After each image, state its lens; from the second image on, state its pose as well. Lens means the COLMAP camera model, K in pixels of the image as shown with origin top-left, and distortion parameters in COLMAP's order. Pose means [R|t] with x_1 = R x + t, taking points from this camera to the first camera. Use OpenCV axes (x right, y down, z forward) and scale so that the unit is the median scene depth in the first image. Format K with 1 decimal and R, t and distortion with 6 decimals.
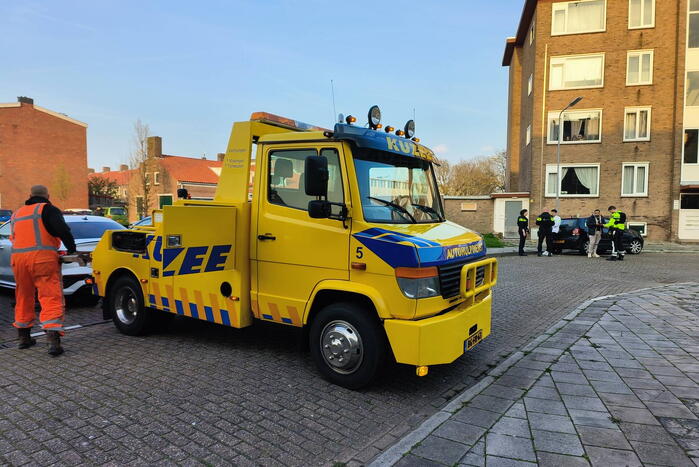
lens RADIAL K [[479.7, 0, 349.5], [0, 479.7, 233.5], [0, 0, 1]] dist [0.064679, -0.002566]
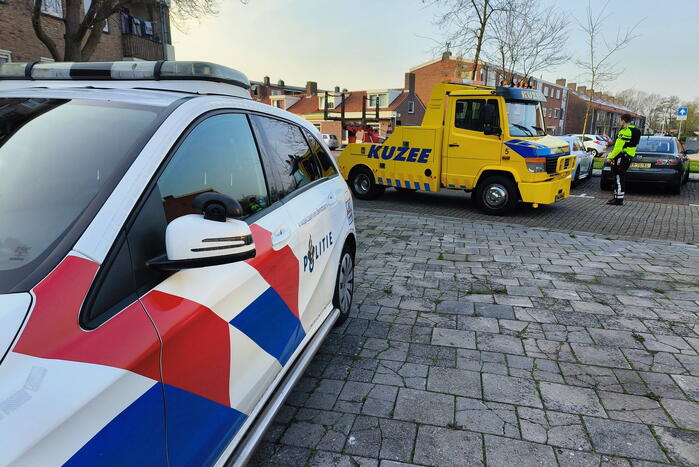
lens RADIAL K [[479.7, 0, 349.5], [0, 479.7, 233.5], [0, 0, 1]] dist [0.064679, -0.002566]
pose [[0.990409, 0.015238, -0.137324, -0.334913], [0.008962, 0.984722, 0.173900, 0.017921], [0.137876, -0.173463, 0.975141, -1.122497]]
